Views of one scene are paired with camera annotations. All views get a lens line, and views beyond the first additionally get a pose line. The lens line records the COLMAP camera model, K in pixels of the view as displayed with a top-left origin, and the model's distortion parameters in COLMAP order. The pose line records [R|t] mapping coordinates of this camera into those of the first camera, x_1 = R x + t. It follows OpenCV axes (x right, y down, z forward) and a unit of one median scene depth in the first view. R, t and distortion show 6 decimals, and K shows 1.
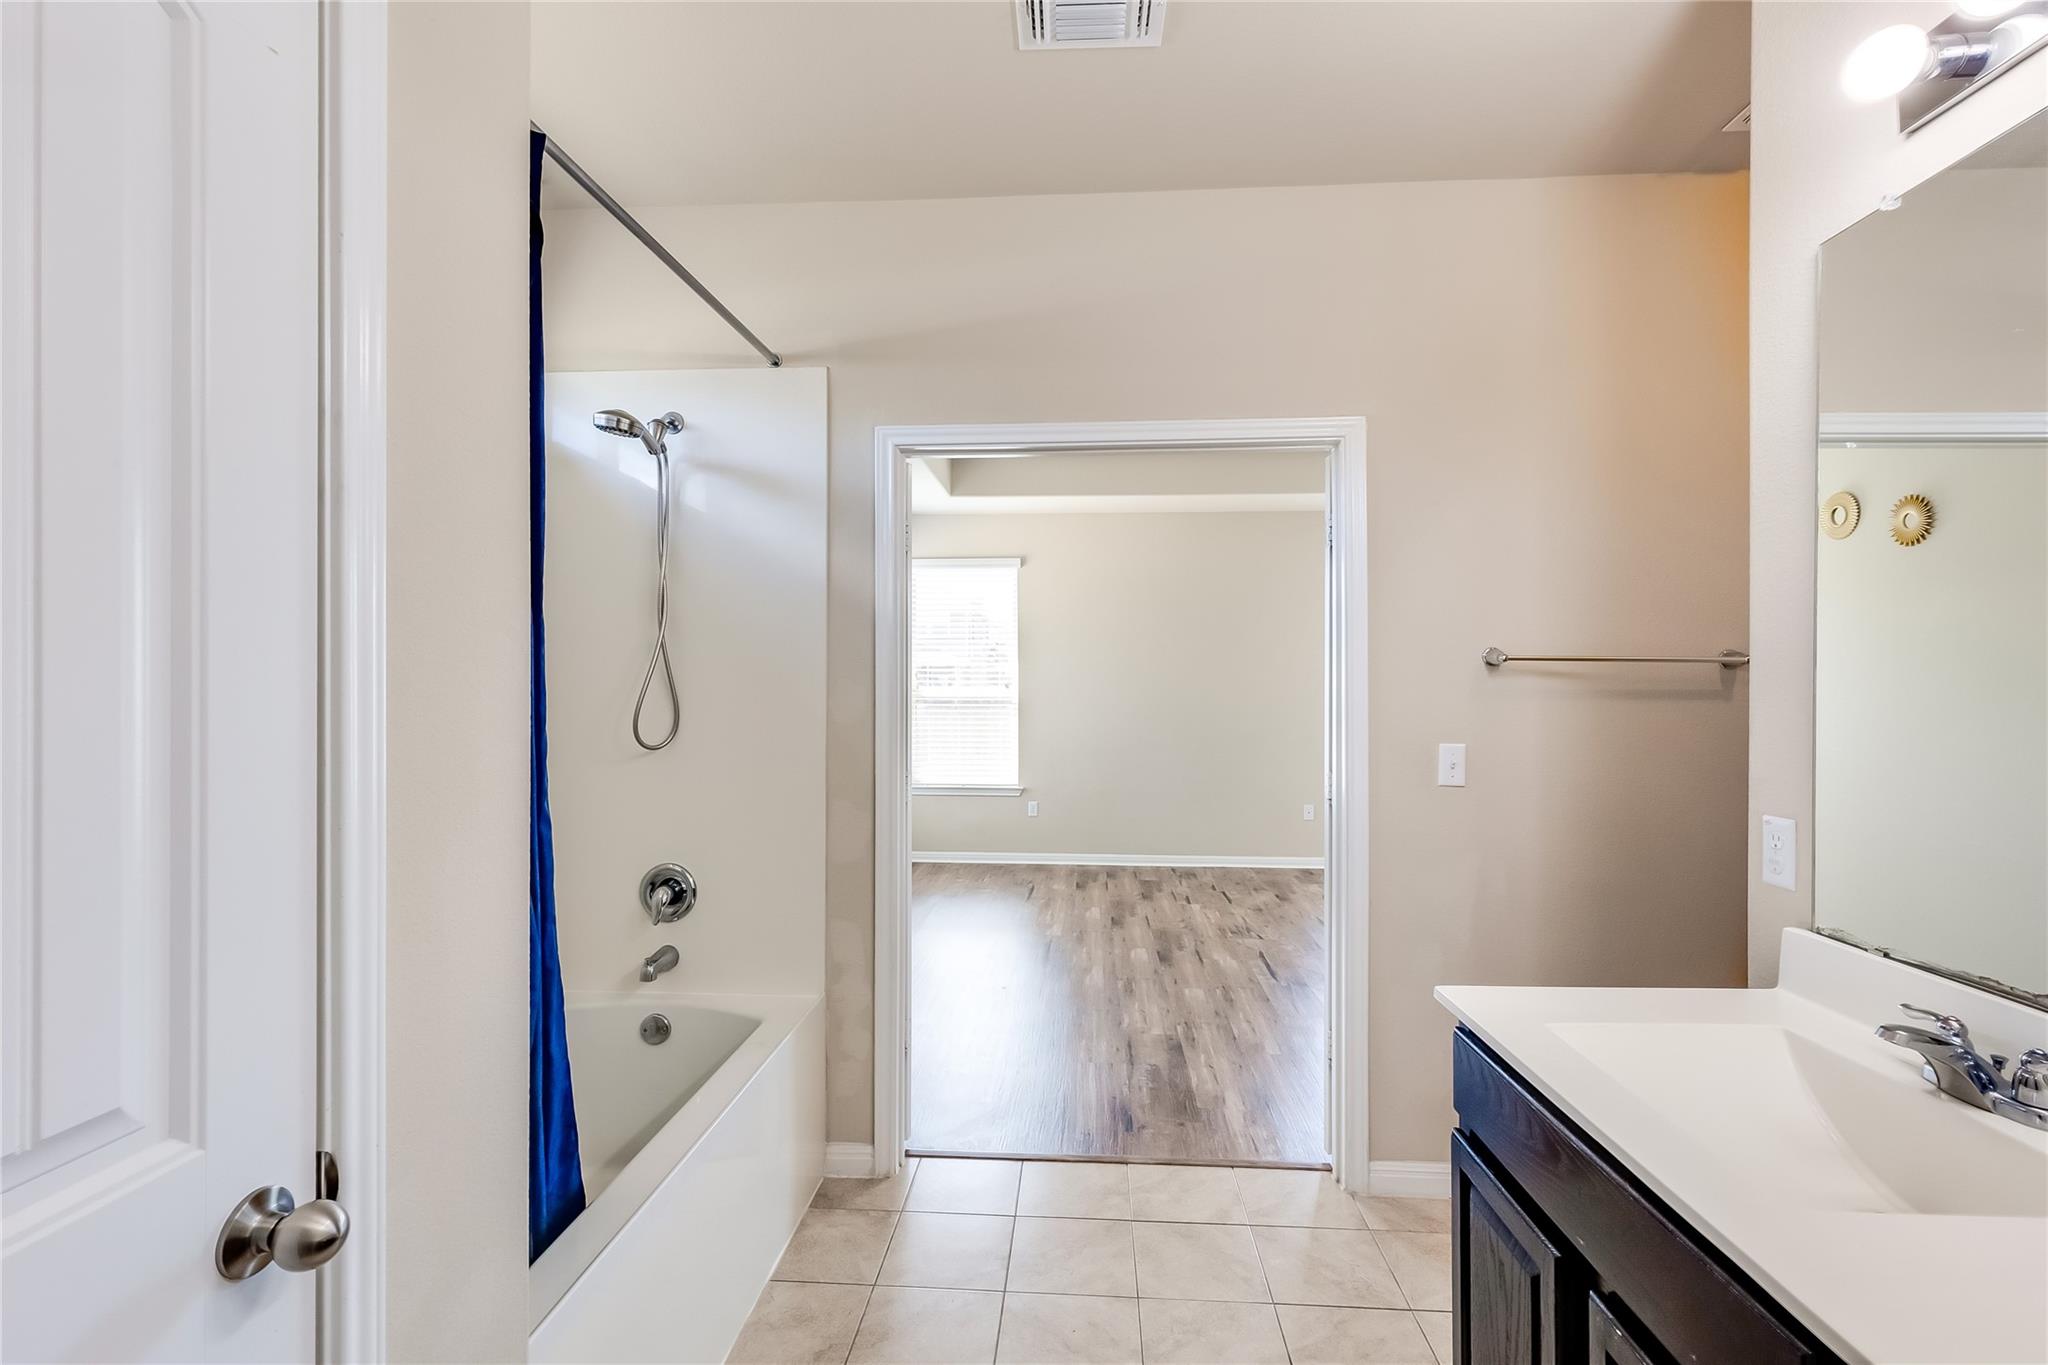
lens RADIAL K [[937.1, 0, 1018.9], [0, 937.1, 678.4], [0, 0, 1]] dist [0.007248, -0.000289]
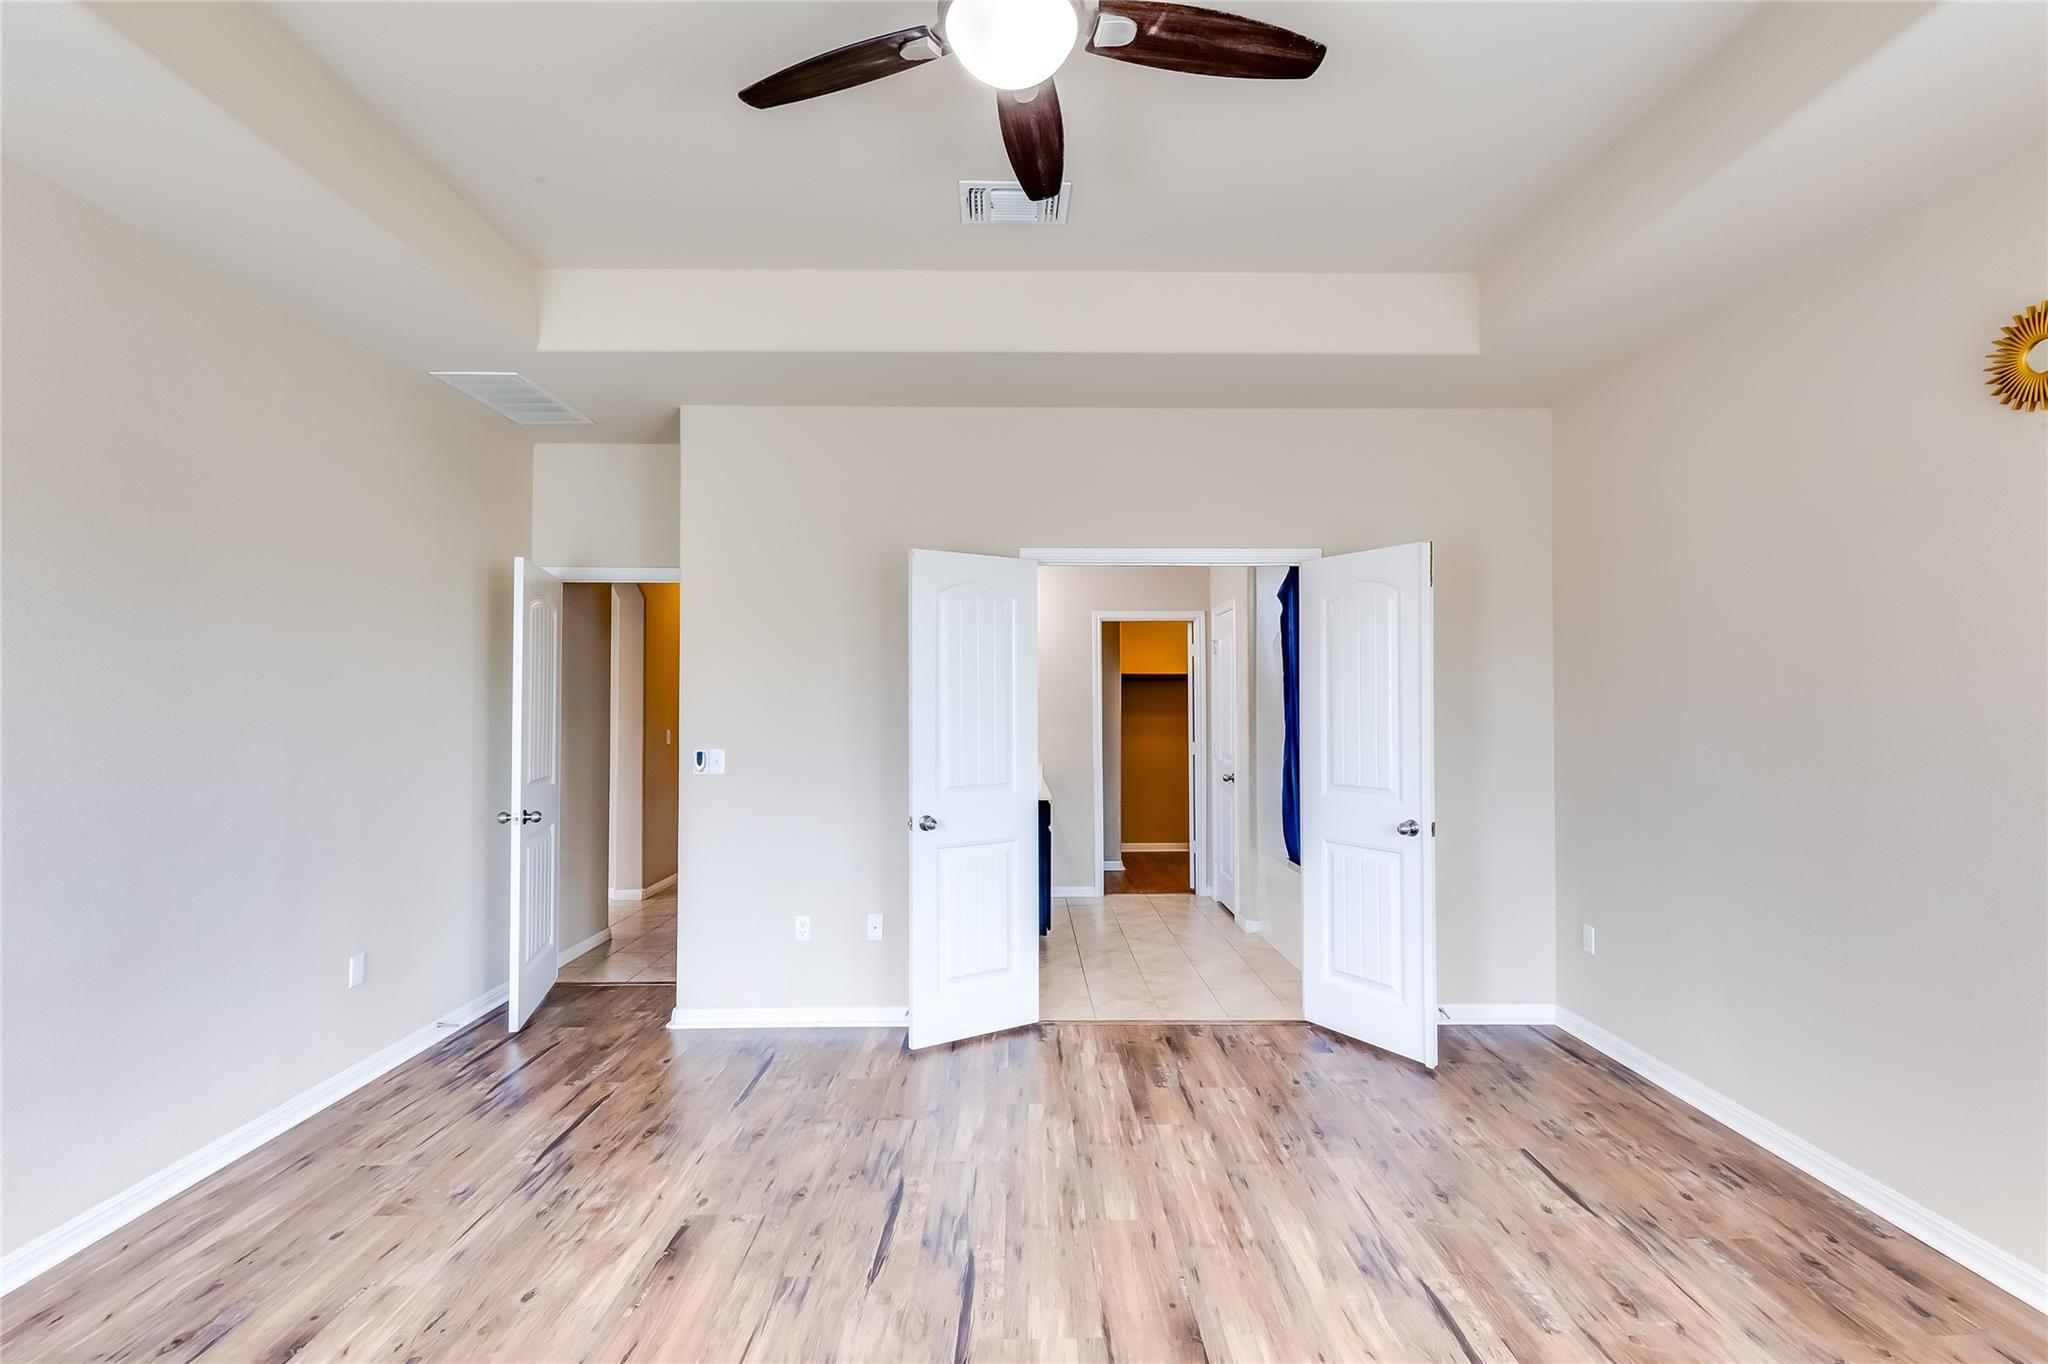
lens RADIAL K [[937.1, 0, 1024.8], [0, 937.1, 688.0], [0, 0, 1]] dist [0.007248, -0.000289]
pose [[-0.996502, -0.001472, -0.083559, 0.213663], [0.001202, 0.999489, -0.031935, 0.008319], [0.083563, -0.031924, -0.995991, 1.146410]]
